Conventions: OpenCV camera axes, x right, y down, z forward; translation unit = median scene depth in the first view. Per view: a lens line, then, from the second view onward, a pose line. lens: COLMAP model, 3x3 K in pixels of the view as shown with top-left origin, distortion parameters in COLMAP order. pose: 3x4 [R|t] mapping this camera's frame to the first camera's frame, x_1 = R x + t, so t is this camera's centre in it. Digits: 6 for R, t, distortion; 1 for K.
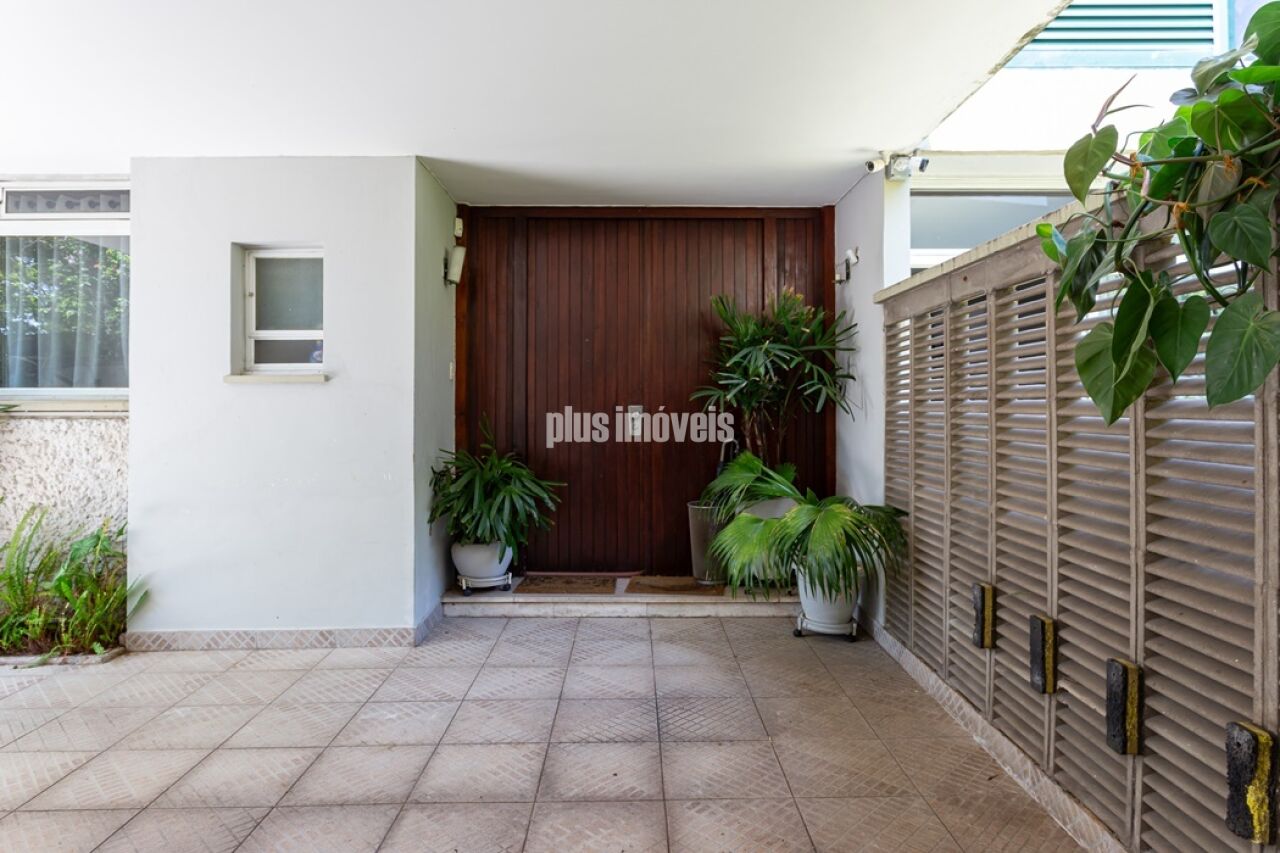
lens RADIAL K [[749.1, 0, 640.4], [0, 749.1, 419.1], [0, 0, 1]] dist [-0.003206, 0.000733]
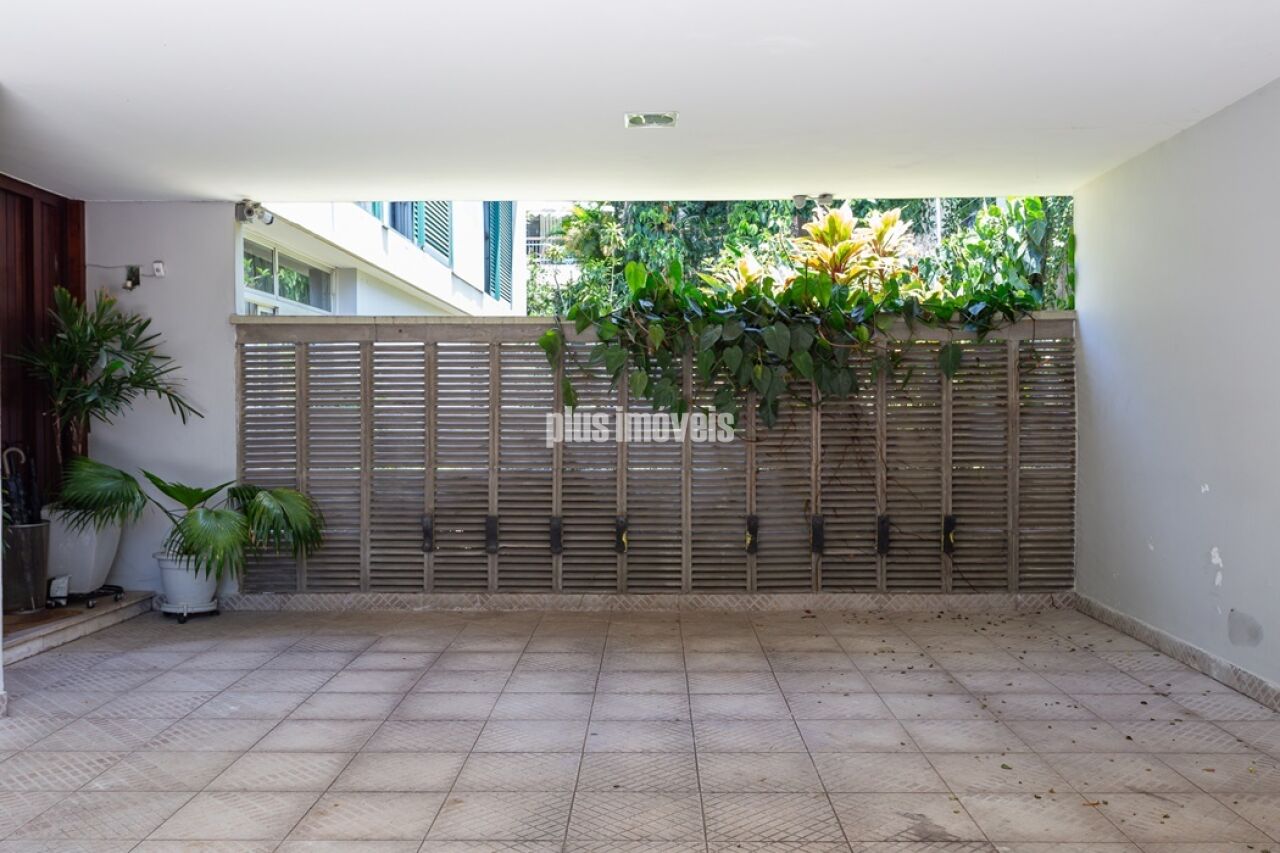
lens RADIAL K [[1164.9, 0, 639.9], [0, 1164.9, 425.0], [0, 0, 1]] dist [0.013947, 0.000000]
pose [[0.021716, -0.009273, 0.999721, -2.131782], [0.014346, 0.999857, 0.008963, -0.001573], [-0.999661, 0.014147, 0.021846, 0.439158]]
